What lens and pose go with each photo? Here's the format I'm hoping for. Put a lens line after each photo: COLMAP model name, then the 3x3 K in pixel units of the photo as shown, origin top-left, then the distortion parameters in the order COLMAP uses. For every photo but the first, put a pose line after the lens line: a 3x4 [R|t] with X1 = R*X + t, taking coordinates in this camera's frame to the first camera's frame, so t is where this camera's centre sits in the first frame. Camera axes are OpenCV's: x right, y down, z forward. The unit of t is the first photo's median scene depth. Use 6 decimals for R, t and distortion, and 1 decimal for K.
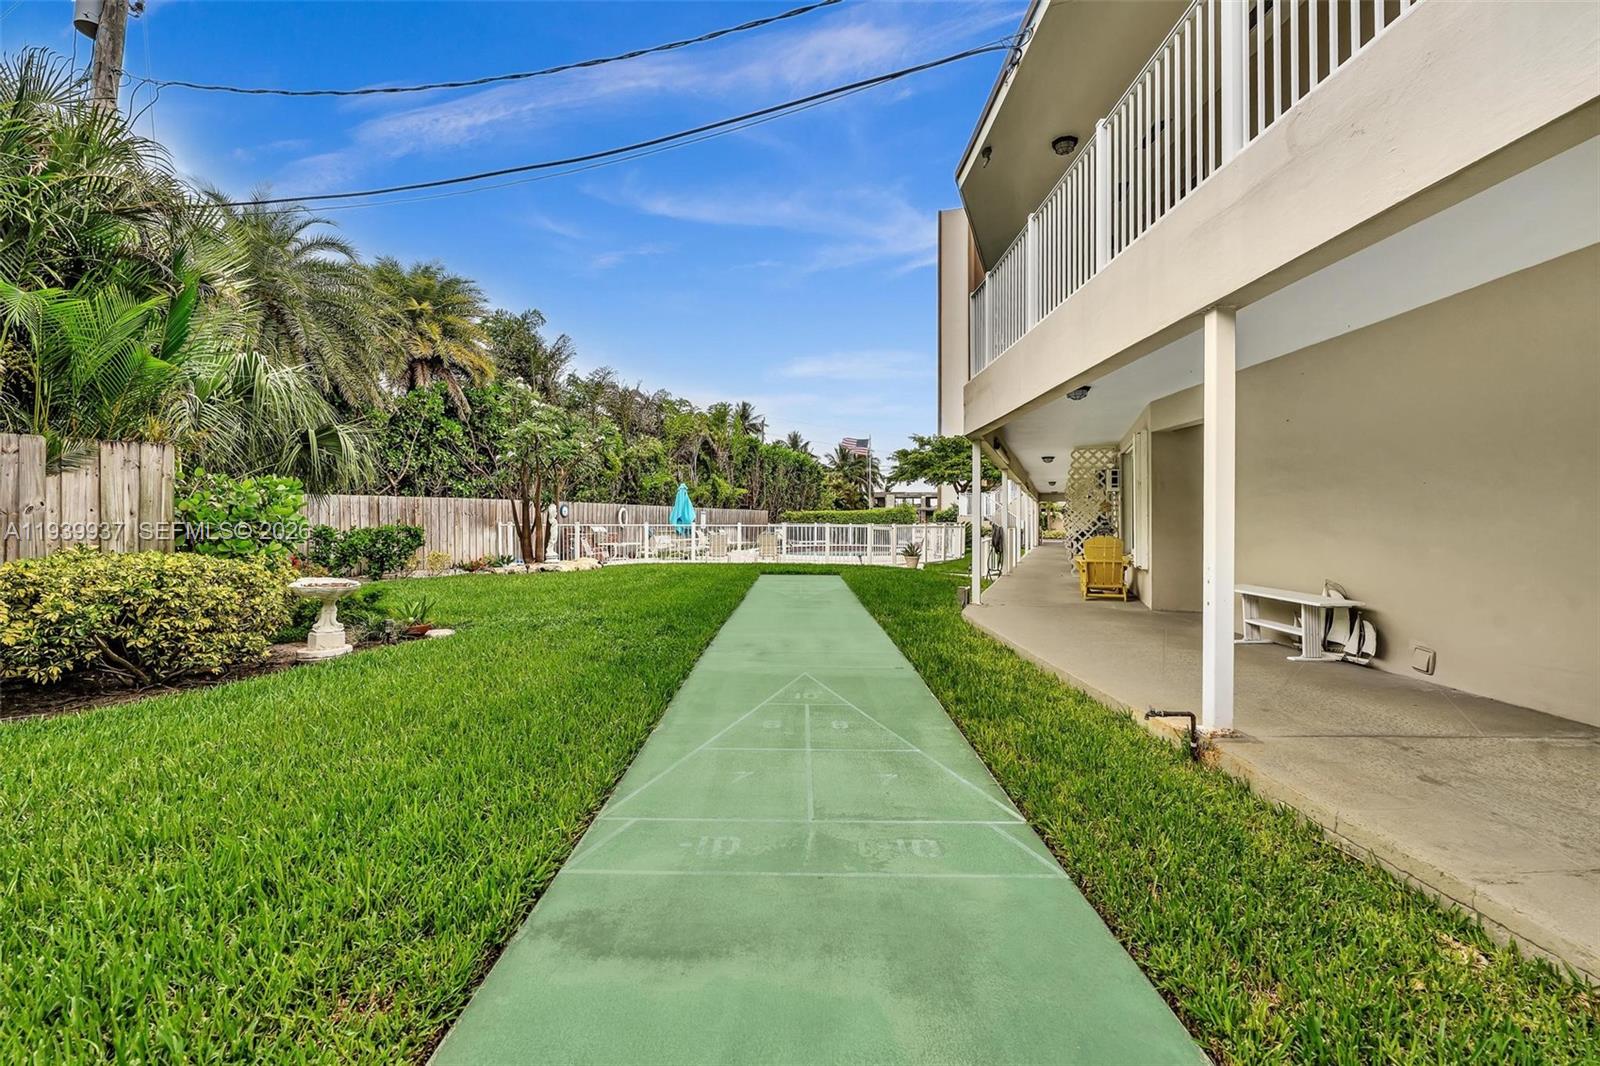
lens RADIAL K [[721.4, 0, 794.7], [0, 721.4, 533.0], [0, 0, 1]] dist [0.000909, 0.000283]
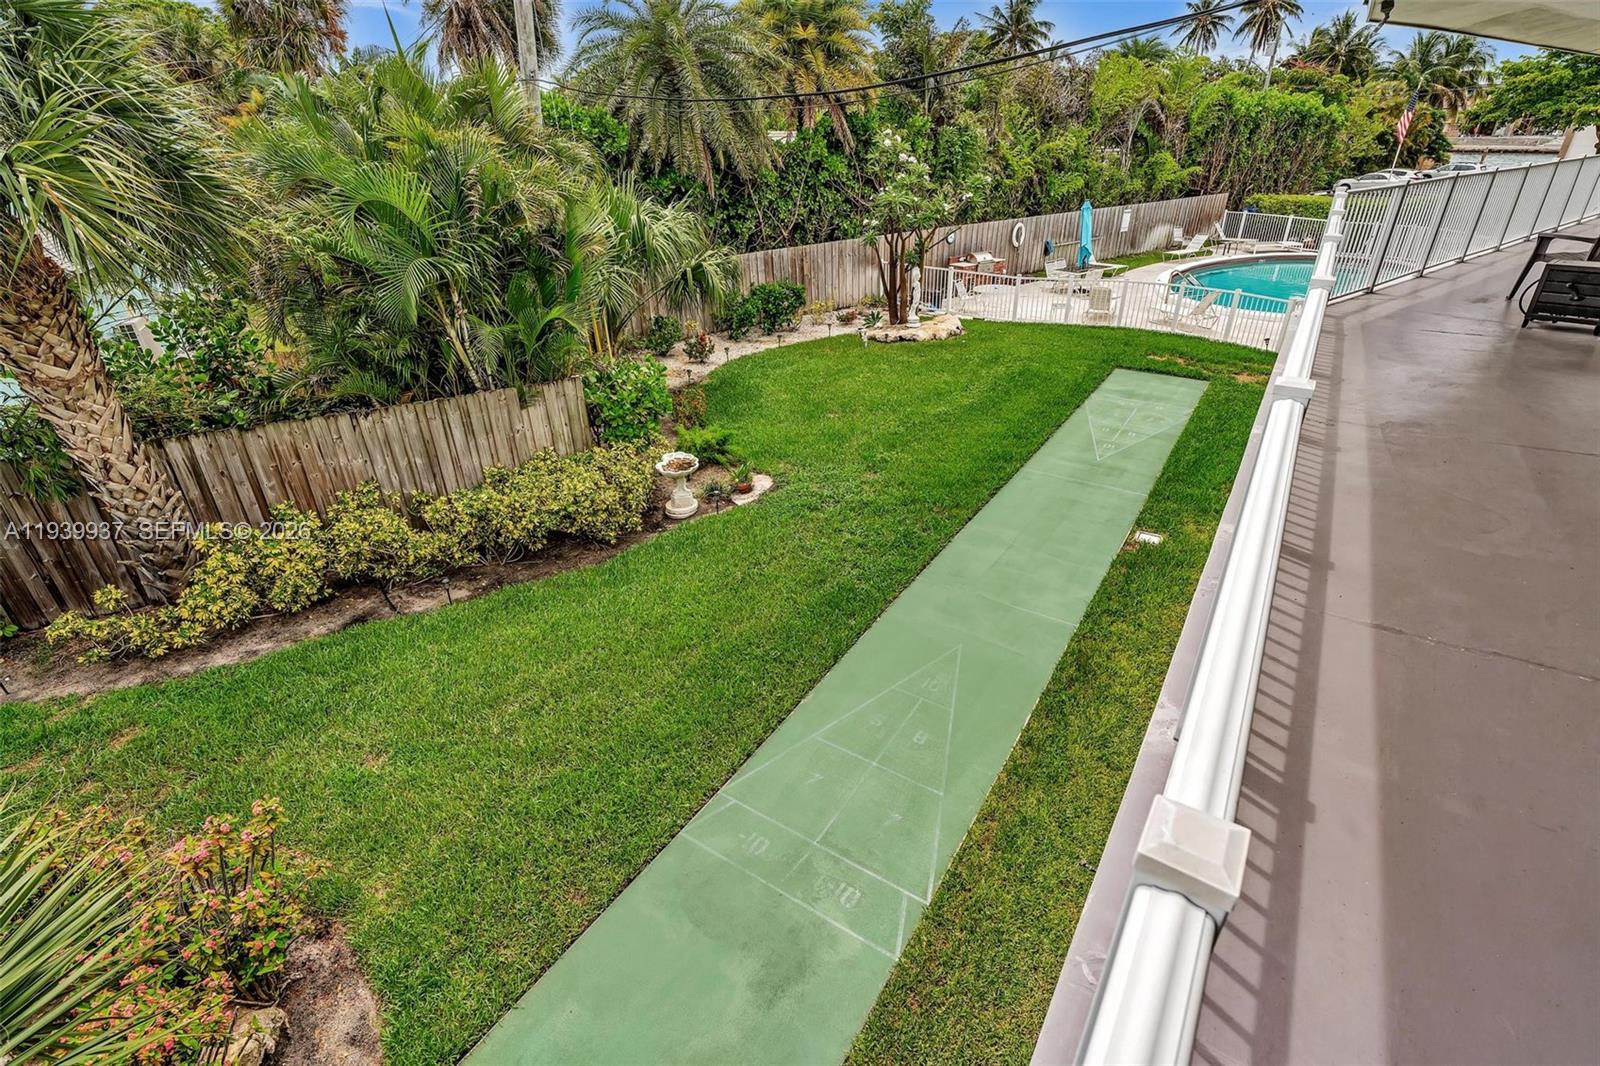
lens RADIAL K [[755.7, 0, 805.7], [0, 755.7, 546.5], [0, 0, 1]] dist [-0.005403, 0.000230]
pose [[0.843470, 0.244756, -0.478176, 0.130025], [0.017221, 0.877389, 0.479471, -0.205204], [0.536900, -0.412654, 0.735836, -0.010392]]
